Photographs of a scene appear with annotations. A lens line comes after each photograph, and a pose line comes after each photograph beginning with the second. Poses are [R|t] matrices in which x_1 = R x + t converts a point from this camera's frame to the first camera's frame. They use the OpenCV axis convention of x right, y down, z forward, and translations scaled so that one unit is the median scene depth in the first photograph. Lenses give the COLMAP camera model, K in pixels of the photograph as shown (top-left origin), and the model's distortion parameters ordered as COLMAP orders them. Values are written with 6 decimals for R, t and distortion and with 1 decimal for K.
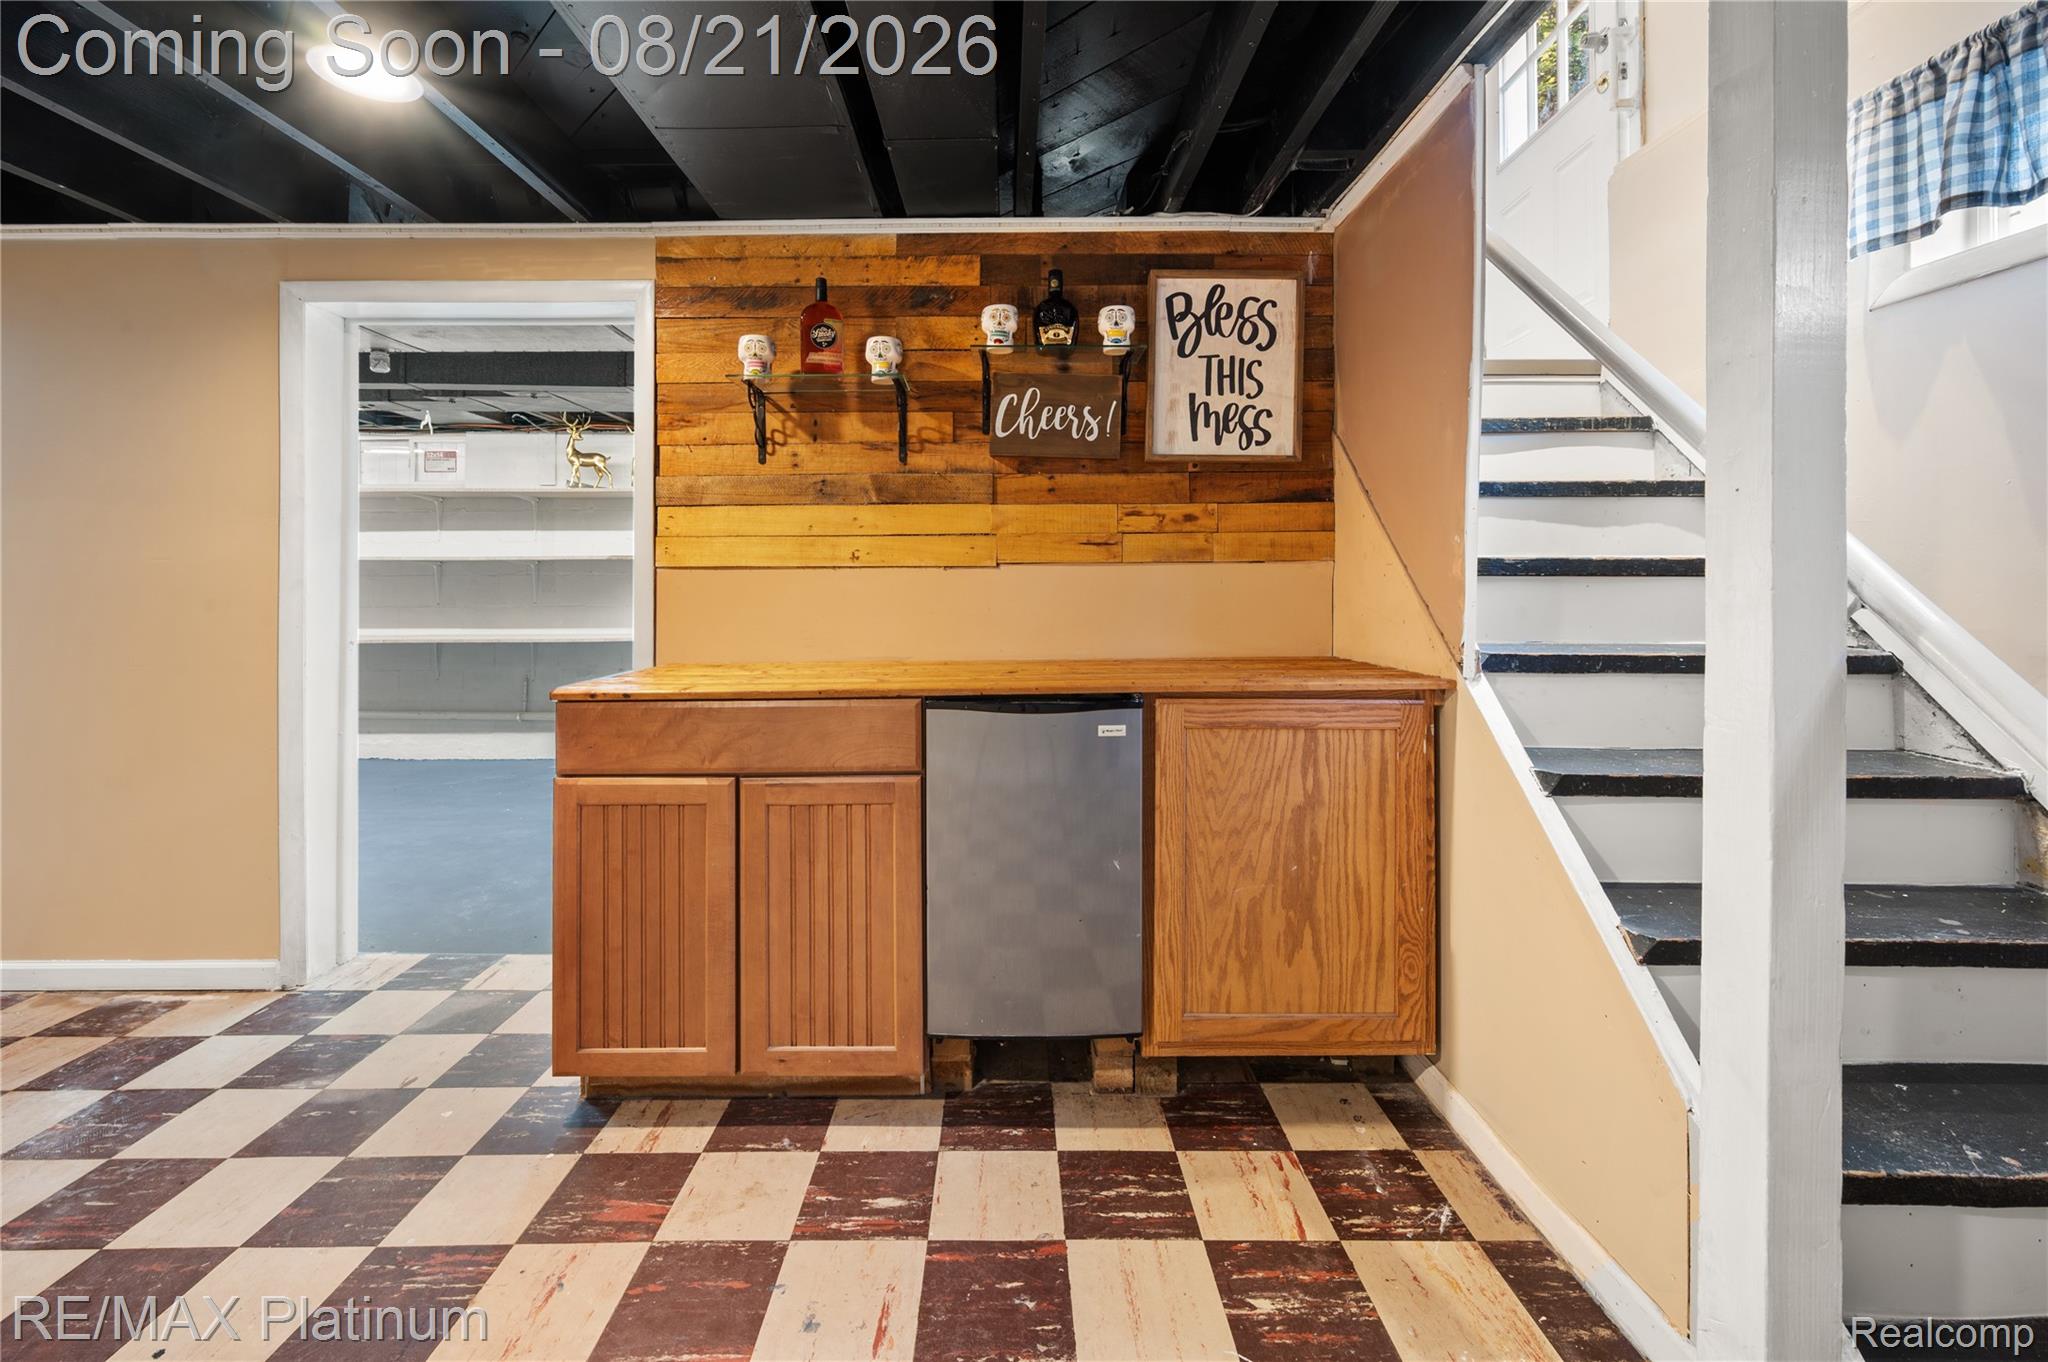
lens RADIAL K [[847.1, 0, 1023.9], [0, 847.1, 571.9], [0, 0, 1]] dist [0.000233, -0.000211]
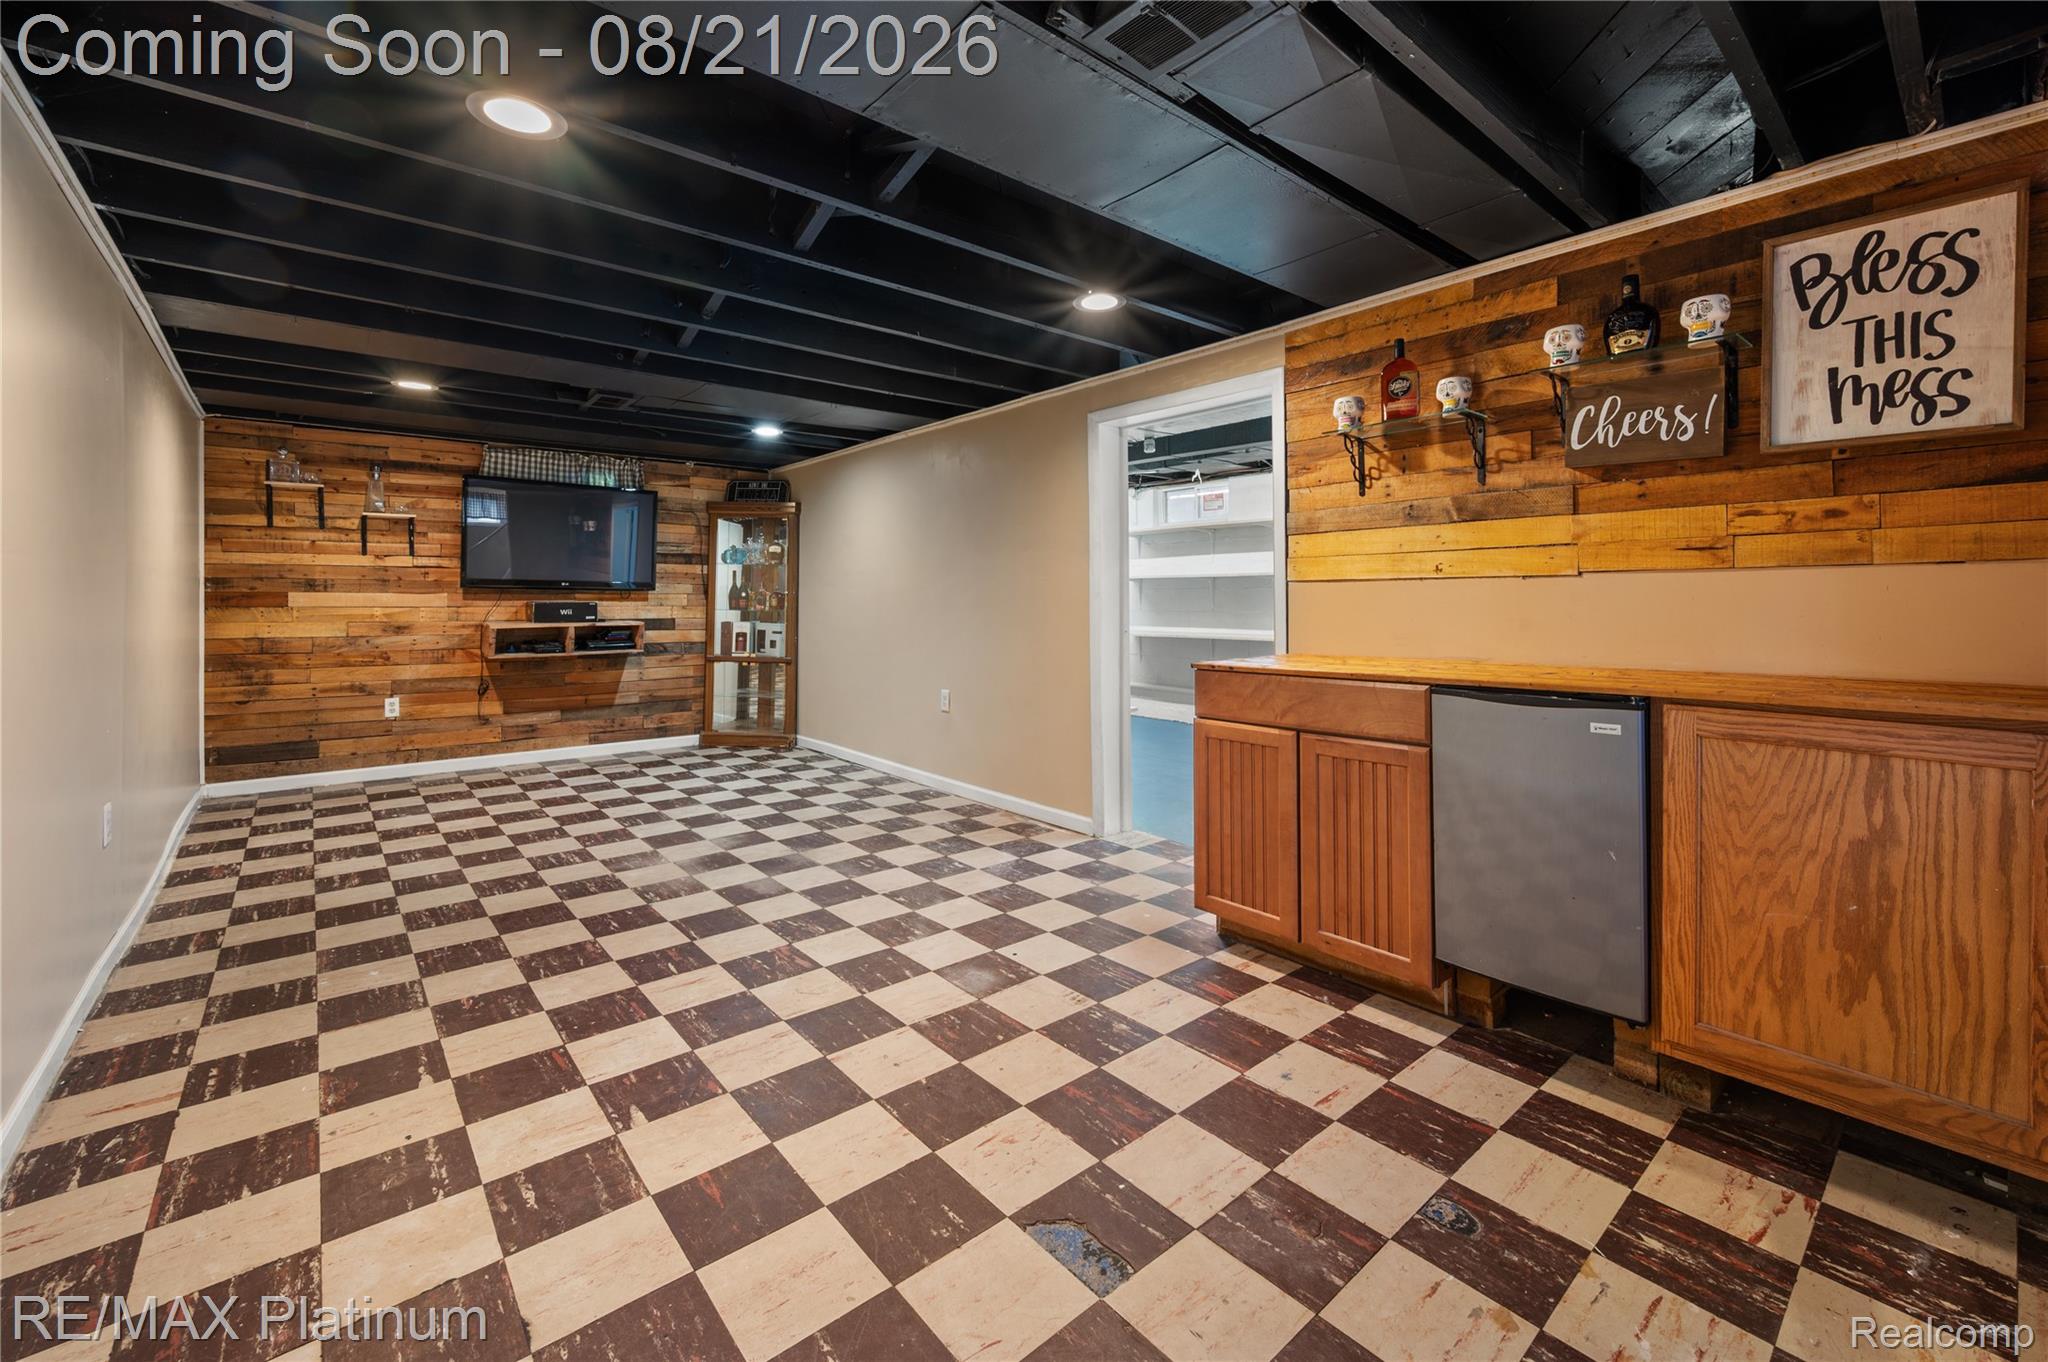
lens RADIAL K [[847.1, 0, 1023.9], [0, 847.1, 571.9], [0, 0, 1]] dist [0.000233, -0.000211]
pose [[0.641689, -0.024196, -0.766583, 0.447950], [0.015234, 0.999707, -0.018802, -0.001477], [0.766814, 0.000387, 0.641869, -0.243791]]
